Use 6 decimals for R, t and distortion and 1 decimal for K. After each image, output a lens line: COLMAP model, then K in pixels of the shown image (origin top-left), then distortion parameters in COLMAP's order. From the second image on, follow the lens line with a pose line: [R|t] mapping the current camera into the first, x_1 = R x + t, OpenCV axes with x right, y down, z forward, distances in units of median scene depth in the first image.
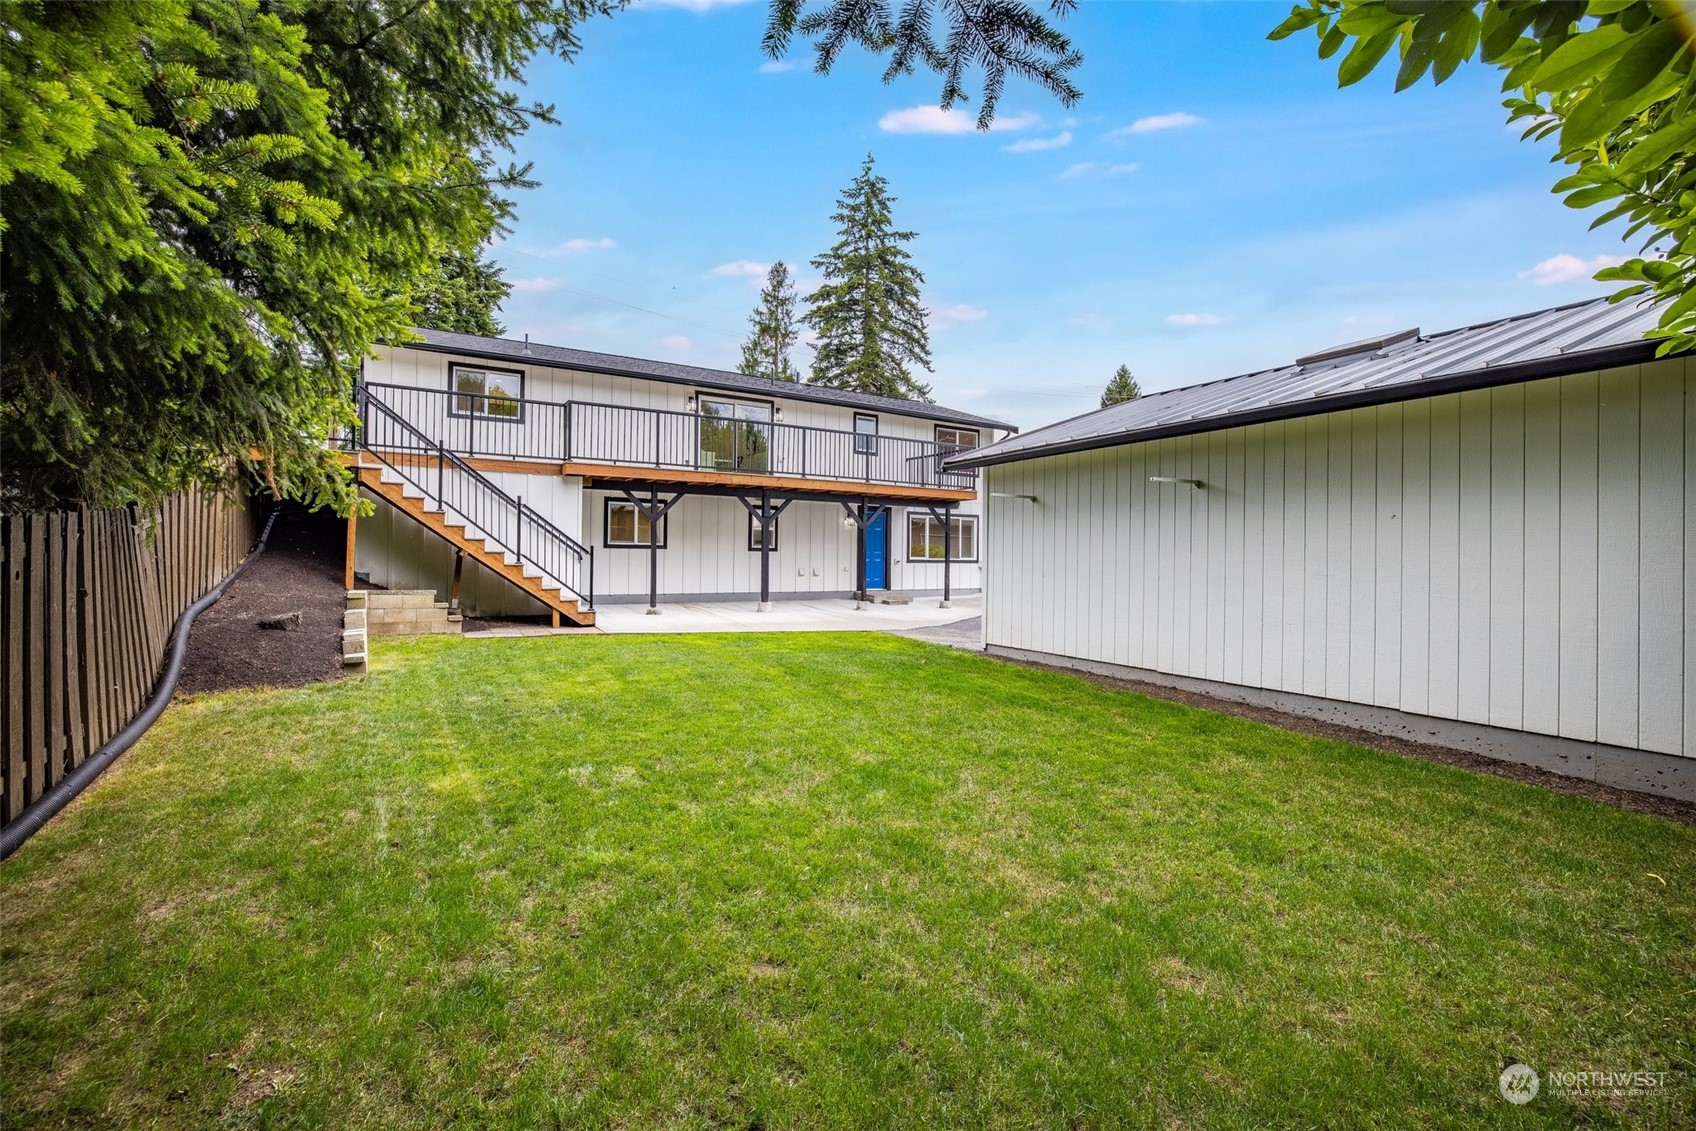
lens RADIAL K [[762.4, 0, 856.2], [0, 762.4, 560.3], [0, 0, 1]] dist [-0.058038, 0.021029]
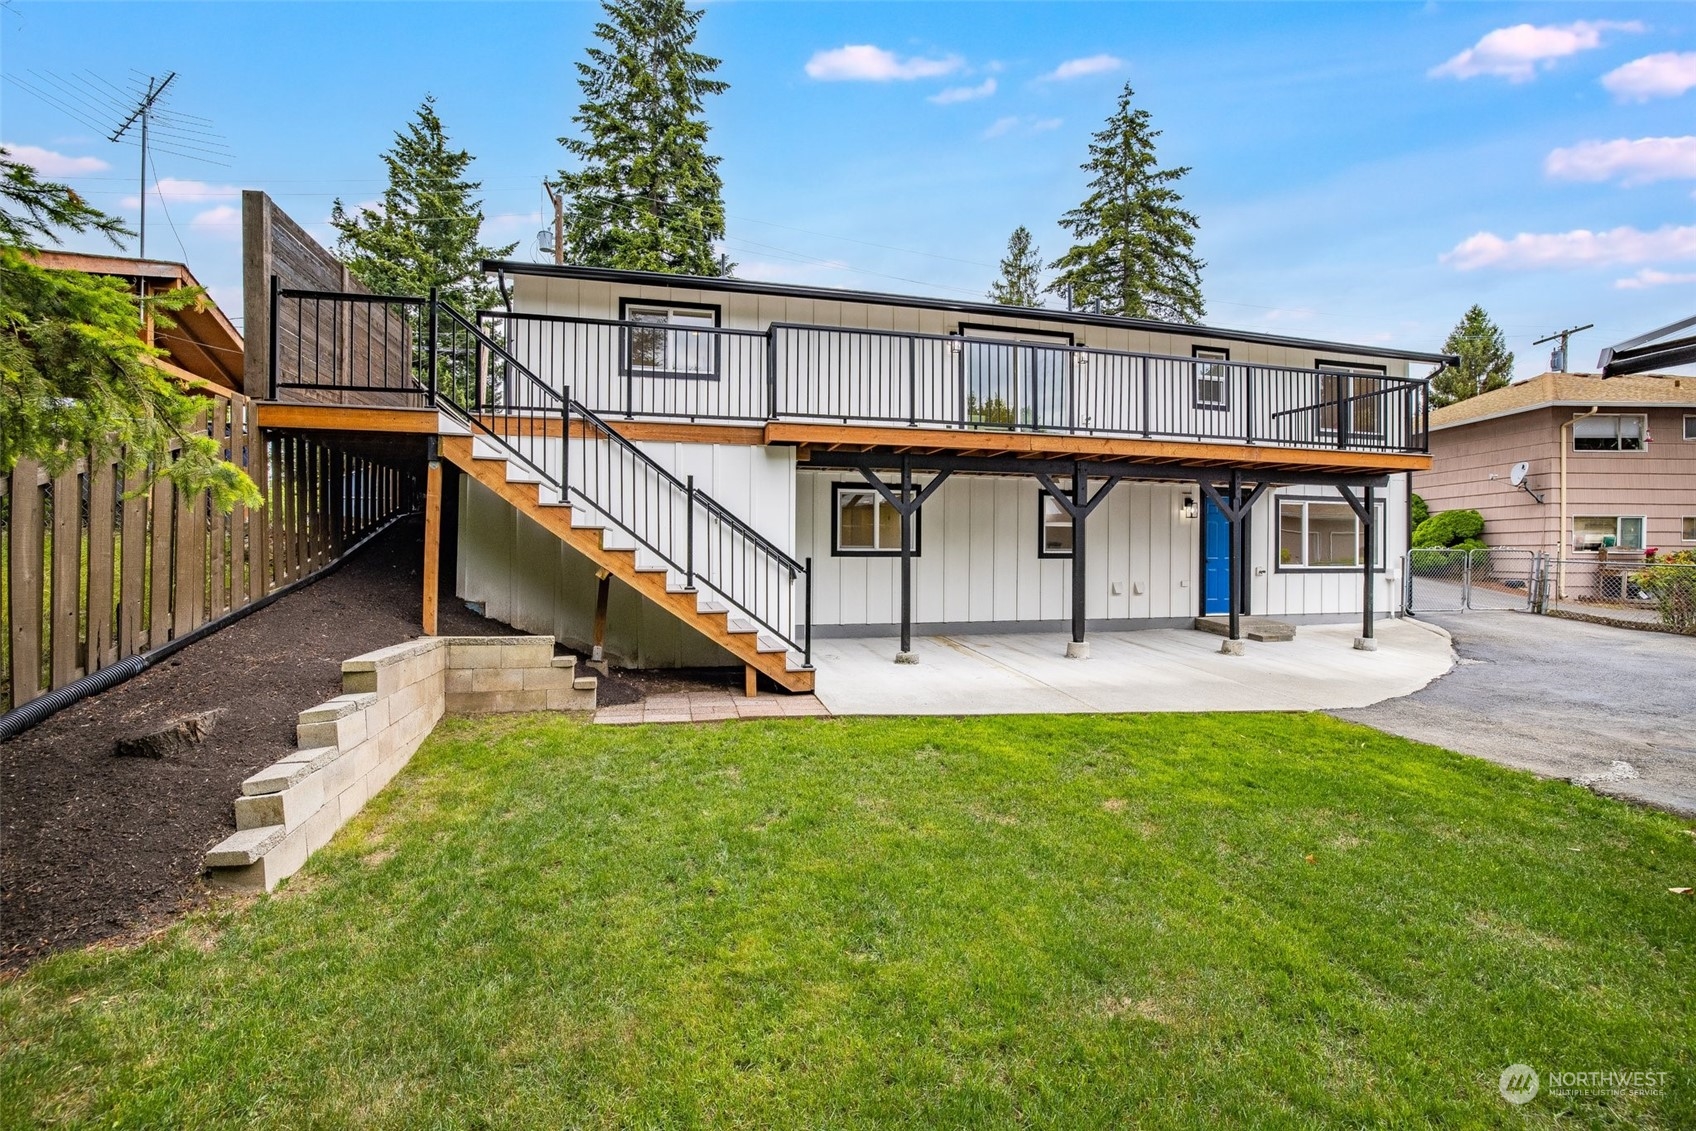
lens RADIAL K [[762.4, 0, 856.2], [0, 762.4, 560.3], [0, 0, 1]] dist [-0.058038, 0.021029]
pose [[0.955547, -0.005136, -0.294793, -0.087044], [0.006184, 0.999977, 0.002623, -0.011559], [0.294773, -0.004330, 0.955557, 0.279033]]
